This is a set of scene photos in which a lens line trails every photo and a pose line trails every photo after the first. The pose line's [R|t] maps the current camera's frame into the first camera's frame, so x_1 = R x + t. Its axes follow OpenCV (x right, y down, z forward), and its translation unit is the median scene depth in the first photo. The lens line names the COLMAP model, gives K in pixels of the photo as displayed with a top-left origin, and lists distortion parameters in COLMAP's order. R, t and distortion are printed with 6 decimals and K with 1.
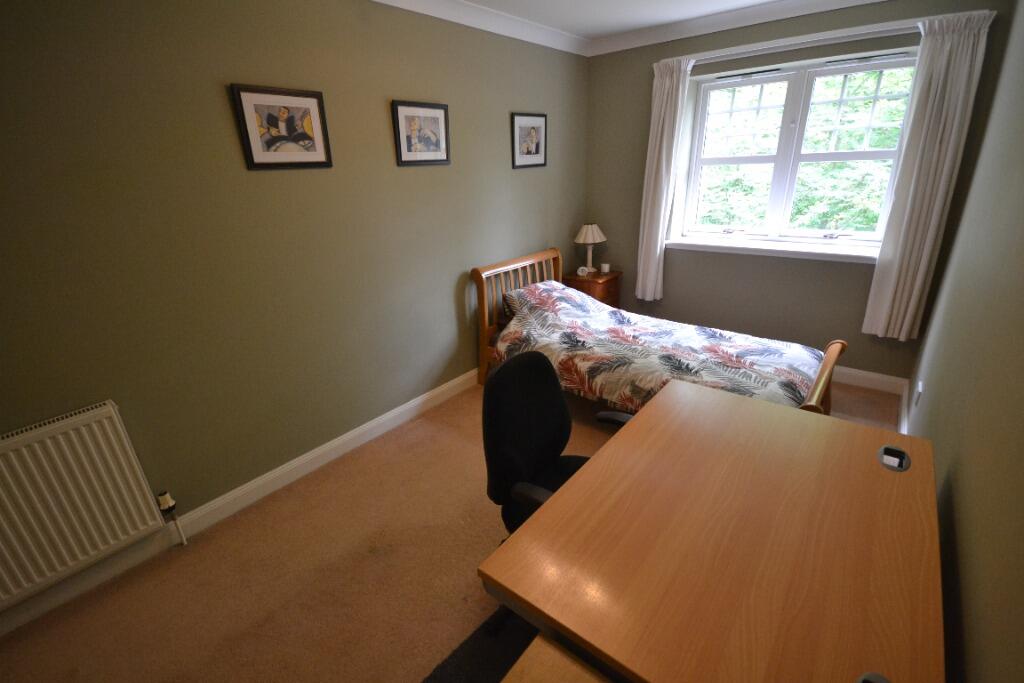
lens RADIAL K [[467.4, 0, 507.5], [0, 467.4, 344.4], [0, 0, 1]] dist [-0.002242, -0.000827]
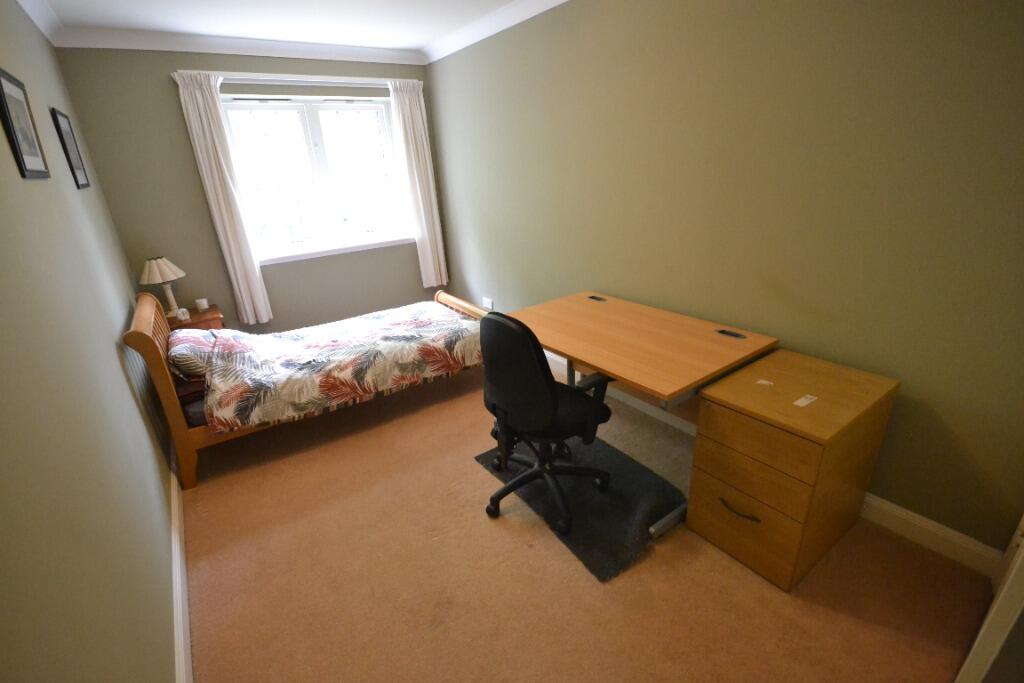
lens RADIAL K [[467.4, 0, 503.8], [0, 467.4, 342.6], [0, 0, 1]] dist [-0.002242, -0.000827]
pose [[0.266767, -0.328944, 0.905887, -0.603144], [0.397071, 0.893980, 0.207690, -0.084989], [-0.878163, 0.304296, 0.369098, 0.322133]]
